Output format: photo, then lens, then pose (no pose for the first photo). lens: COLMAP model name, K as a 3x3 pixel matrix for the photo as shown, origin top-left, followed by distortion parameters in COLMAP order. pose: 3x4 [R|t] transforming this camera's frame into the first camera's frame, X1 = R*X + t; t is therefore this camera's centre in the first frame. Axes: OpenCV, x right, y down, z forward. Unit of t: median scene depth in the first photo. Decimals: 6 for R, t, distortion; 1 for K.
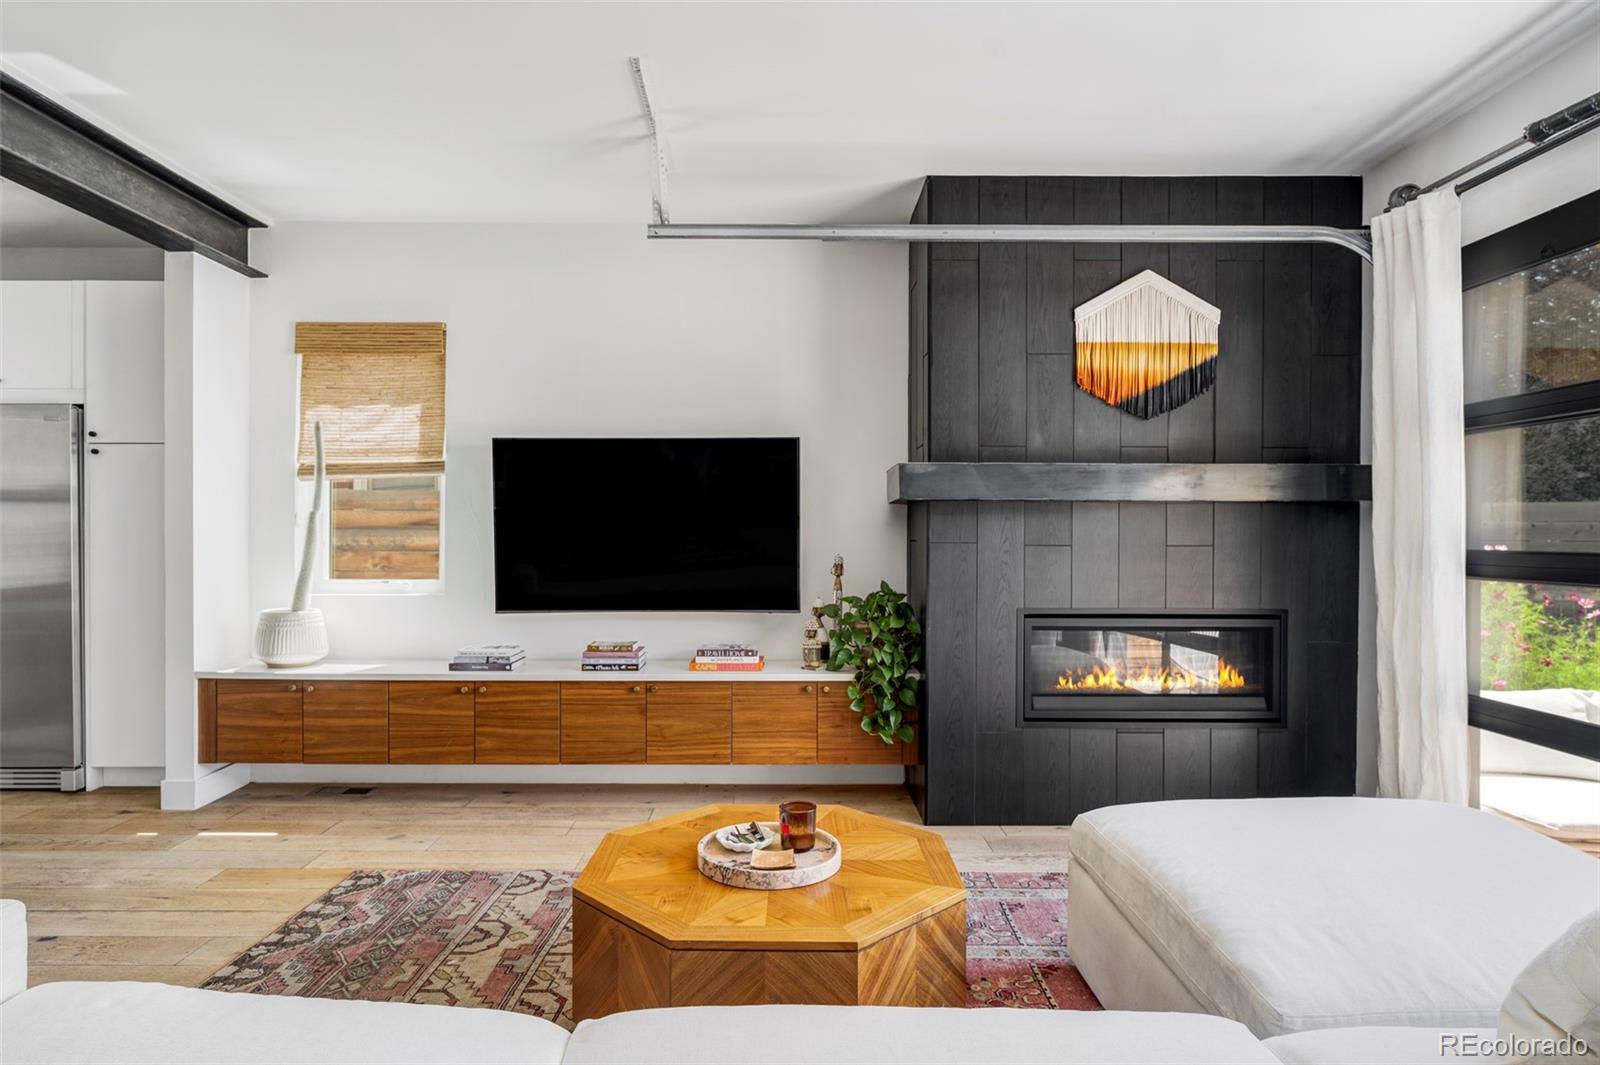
lens RADIAL K [[926.6, 0, 808.1], [0, 926.6, 540.4], [0, 0, 1]] dist [-0.004298, -0.001415]
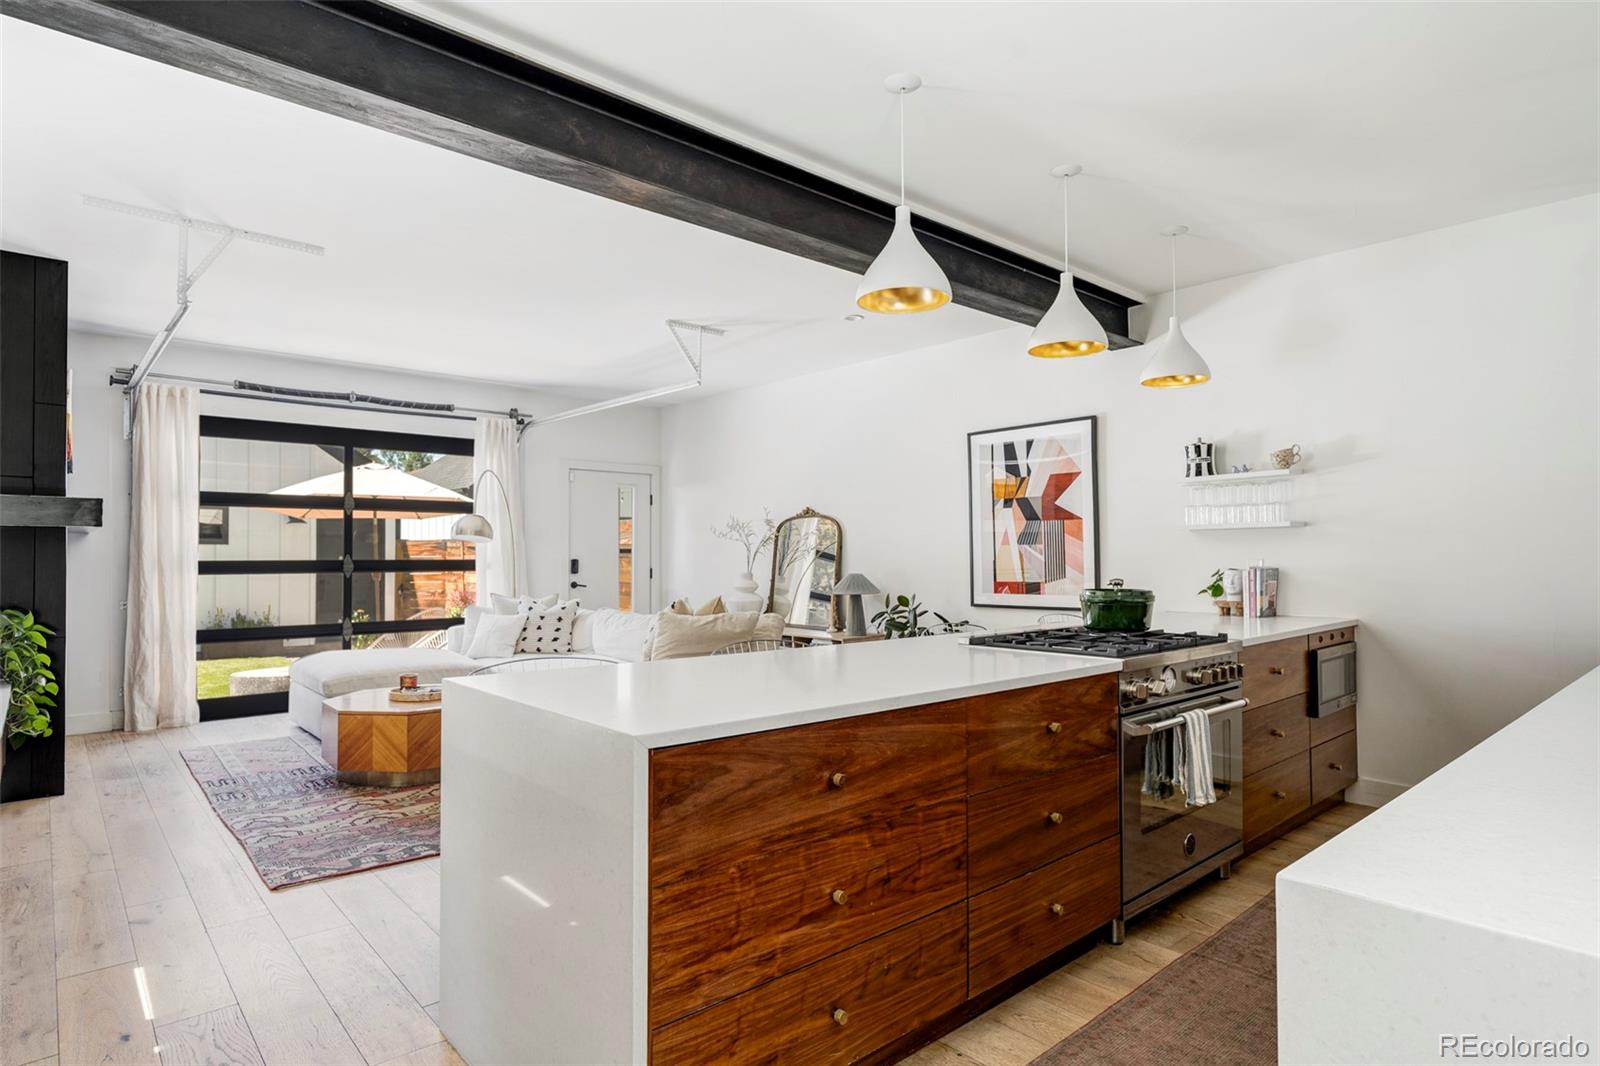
lens RADIAL K [[814.6, 0, 800.6], [0, 814.6, 545.9], [0, 0, 1]] dist [0.004915, 0.000474]
pose [[-0.662643, 0.001427, 0.748934, -1.372526], [0.001402, 0.999999, -0.000665, -0.016724], [-0.748934, 0.000609, -0.662644, 1.028187]]
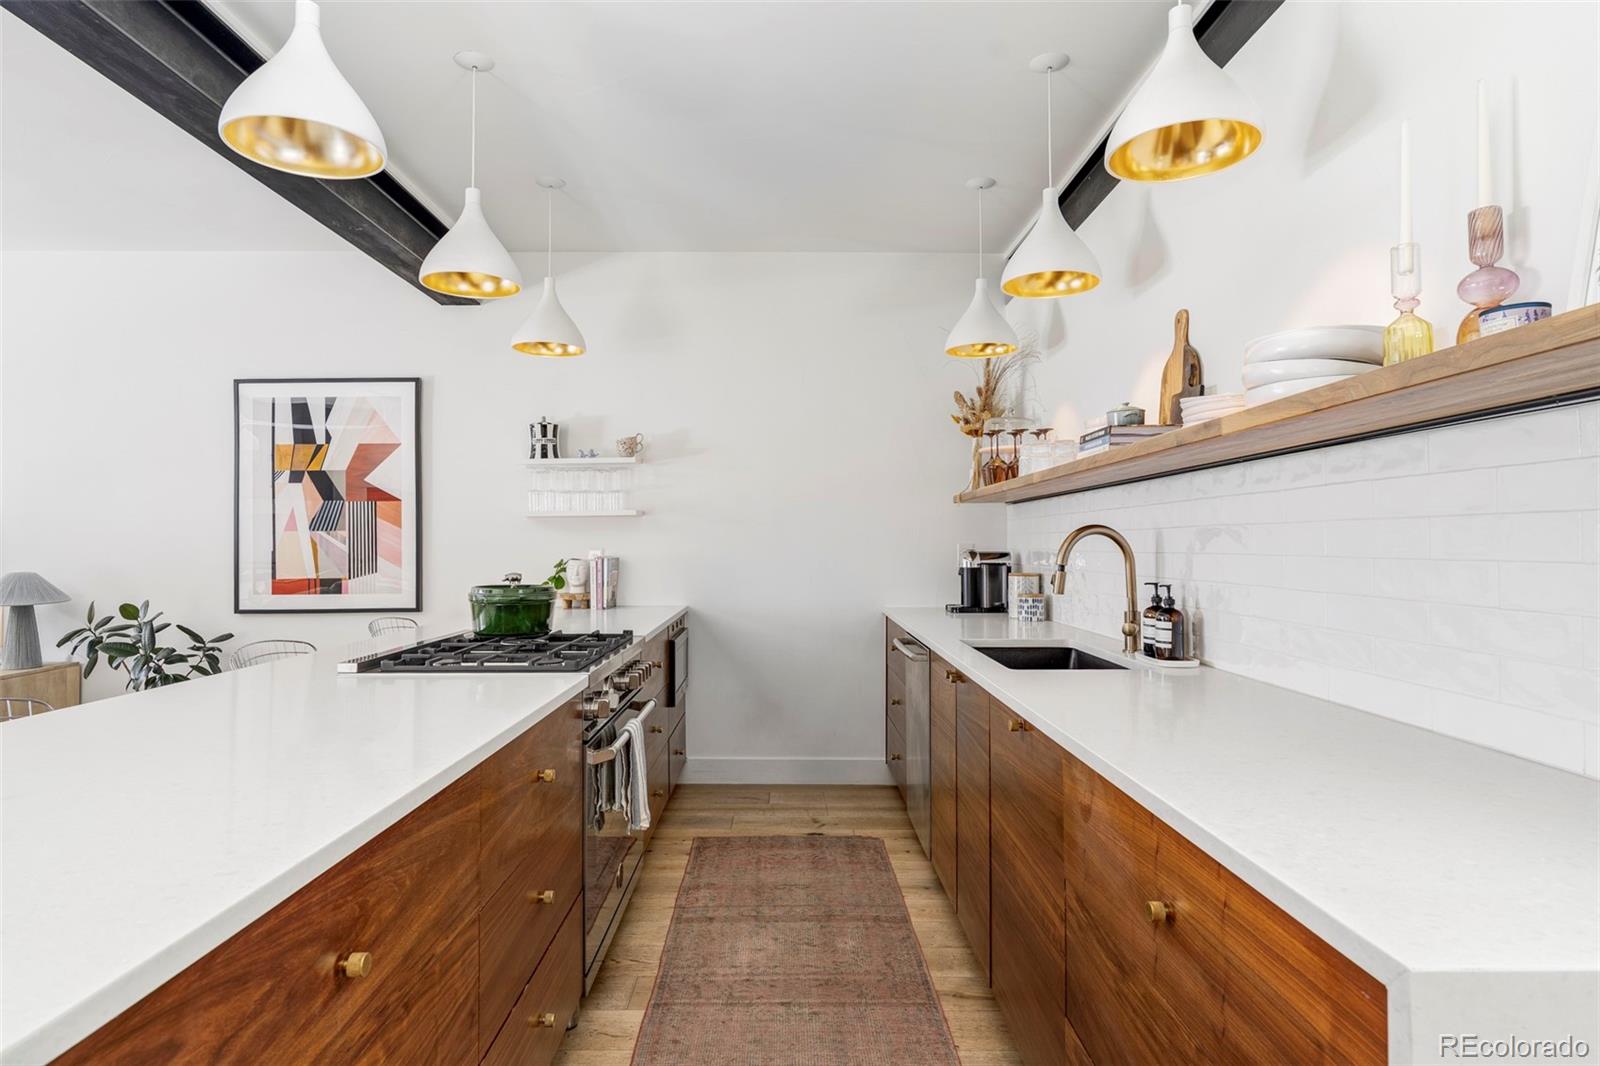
lens RADIAL K [[893.5, 0, 794.9], [0, 893.5, 523.3], [0, 0, 1]] dist [-0.005197, 0.001712]
pose [[-0.999562, -0.006611, 0.028832, -1.228683], [-0.007069, 0.999850, -0.015817, -0.014869], [-0.028723, -0.016014, -0.999459, 0.986761]]
